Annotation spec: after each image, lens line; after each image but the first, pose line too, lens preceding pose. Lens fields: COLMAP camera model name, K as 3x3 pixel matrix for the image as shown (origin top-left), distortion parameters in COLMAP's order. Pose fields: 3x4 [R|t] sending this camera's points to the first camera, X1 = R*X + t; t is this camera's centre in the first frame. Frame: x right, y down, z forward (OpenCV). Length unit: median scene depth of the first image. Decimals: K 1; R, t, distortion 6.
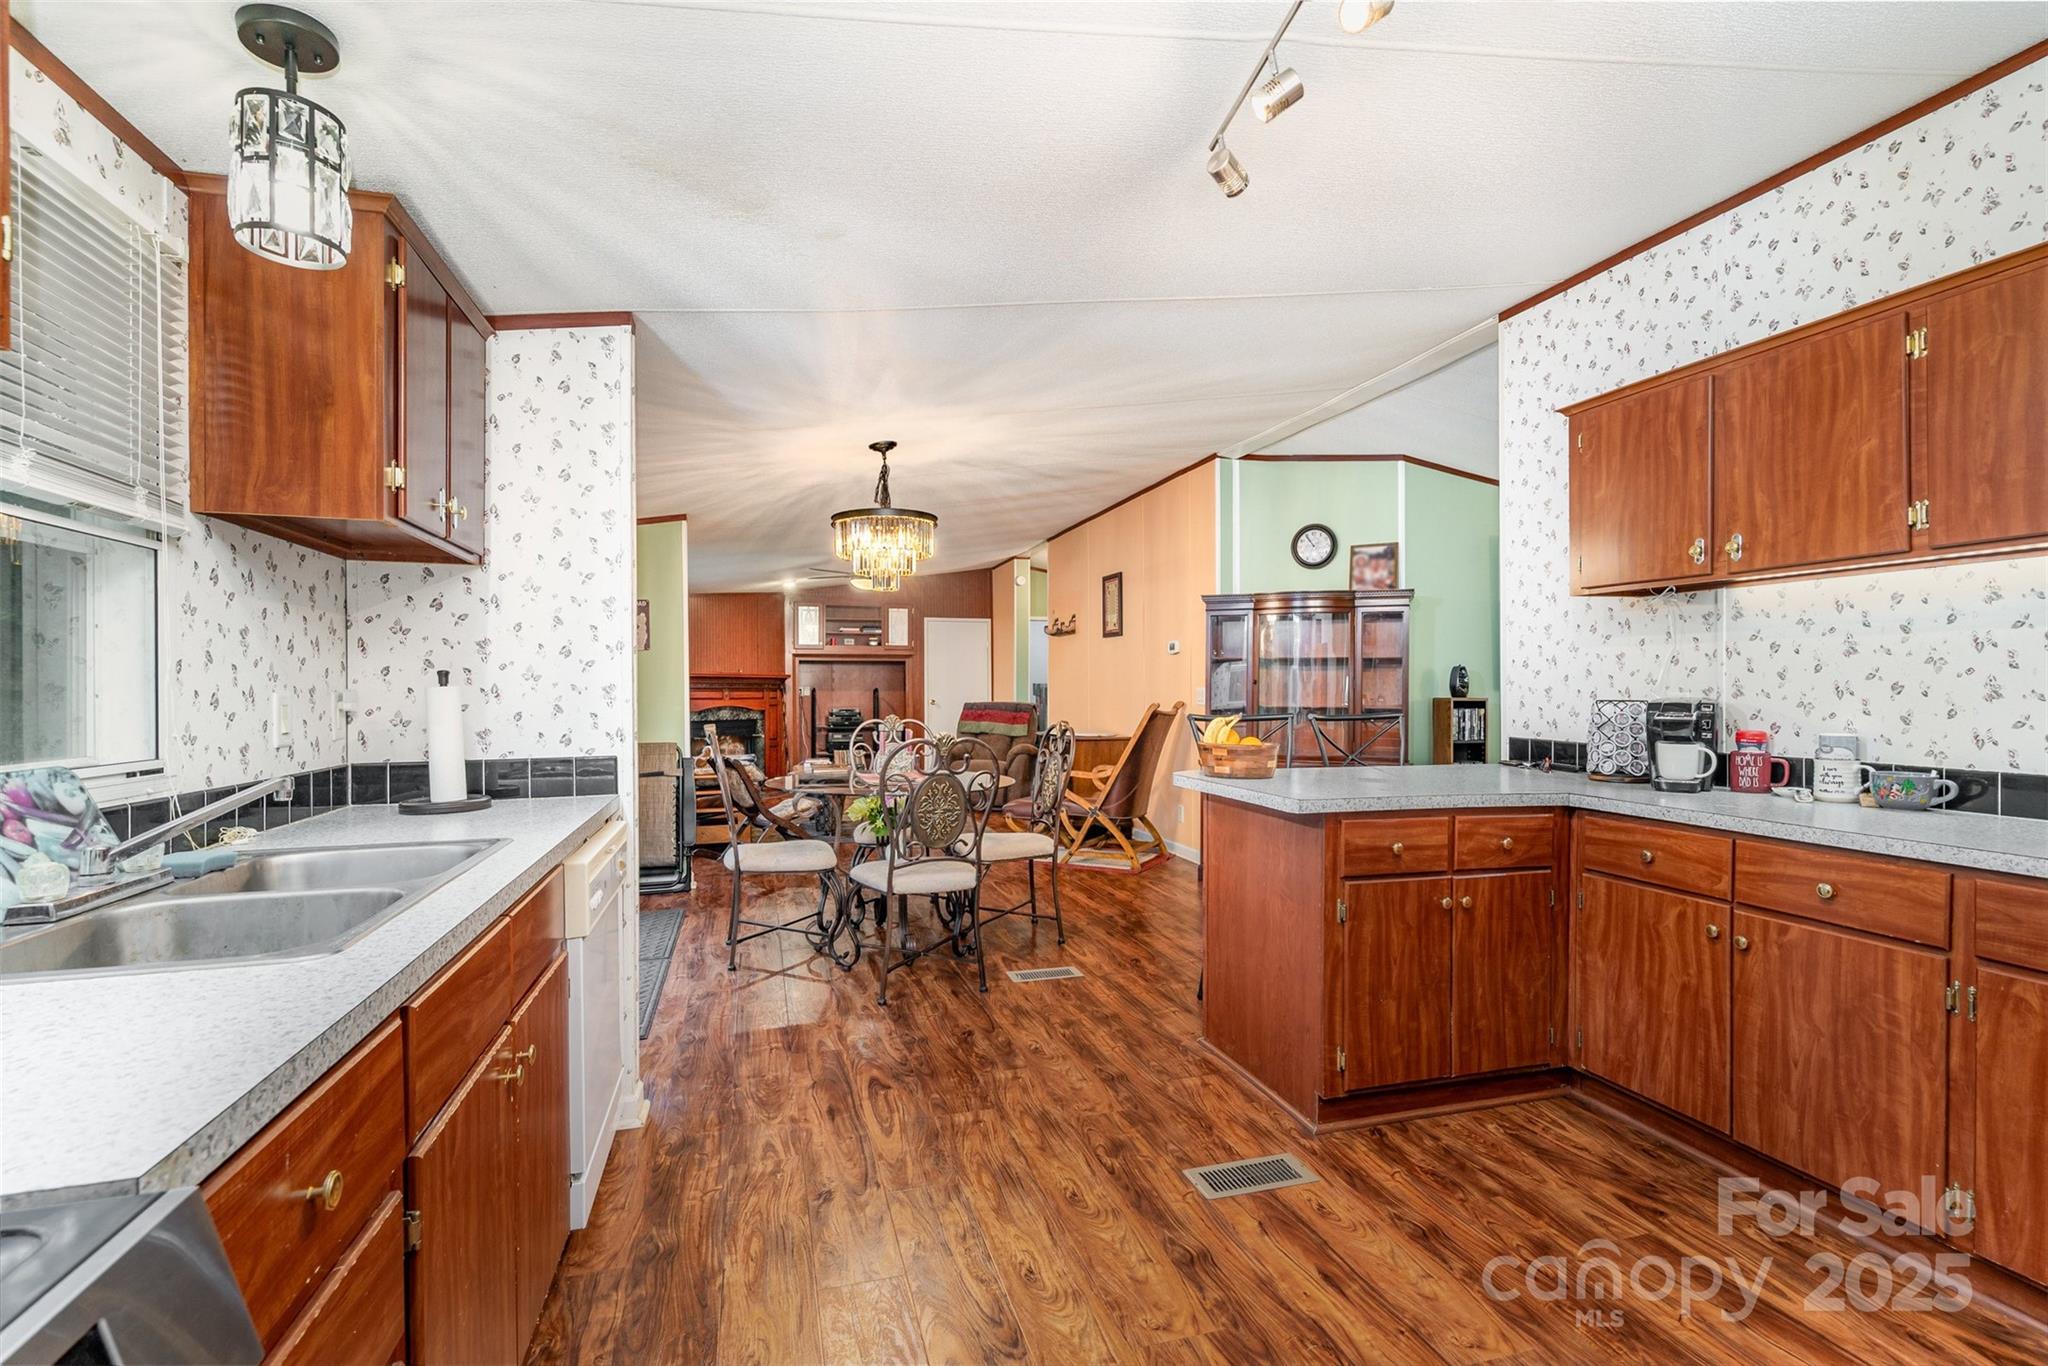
lens RADIAL K [[939.5, 0, 1025.1], [0, 939.5, 690.1], [0, 0, 1]] dist [-0.001700, 0.000144]
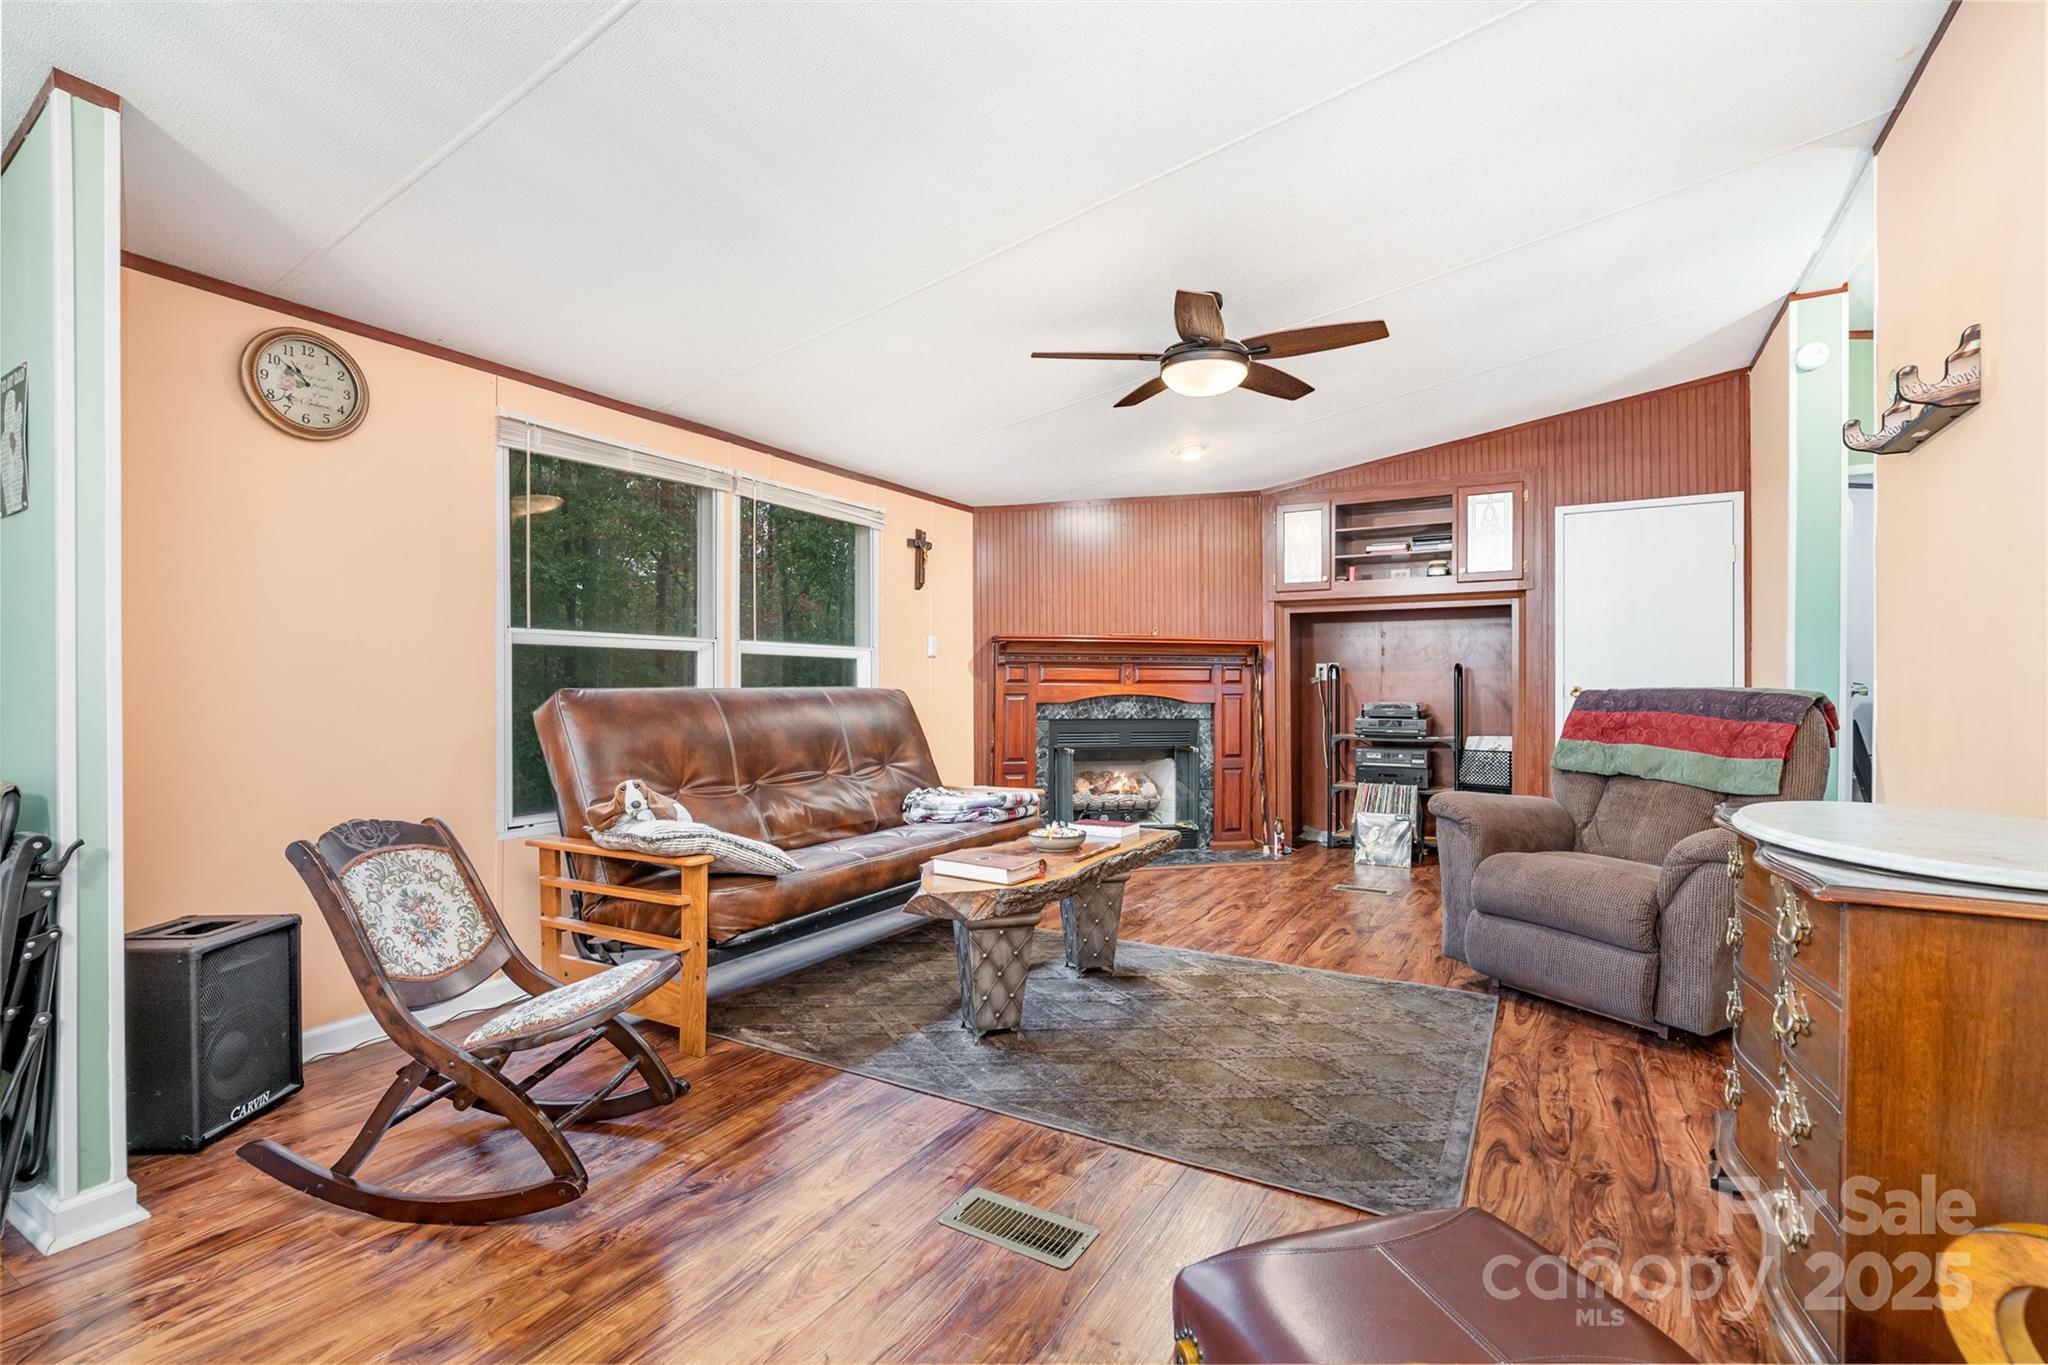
lens RADIAL K [[939.5, 0, 1029.0], [0, 939.5, 681.5], [0, 0, 1]] dist [-0.001700, 0.000144]
pose [[0.690603, -0.001023, -0.723233, 0.050614], [-0.001937, 0.999993, -0.003264, 0.011166], [0.723231, 0.003655, 0.690596, 0.555311]]
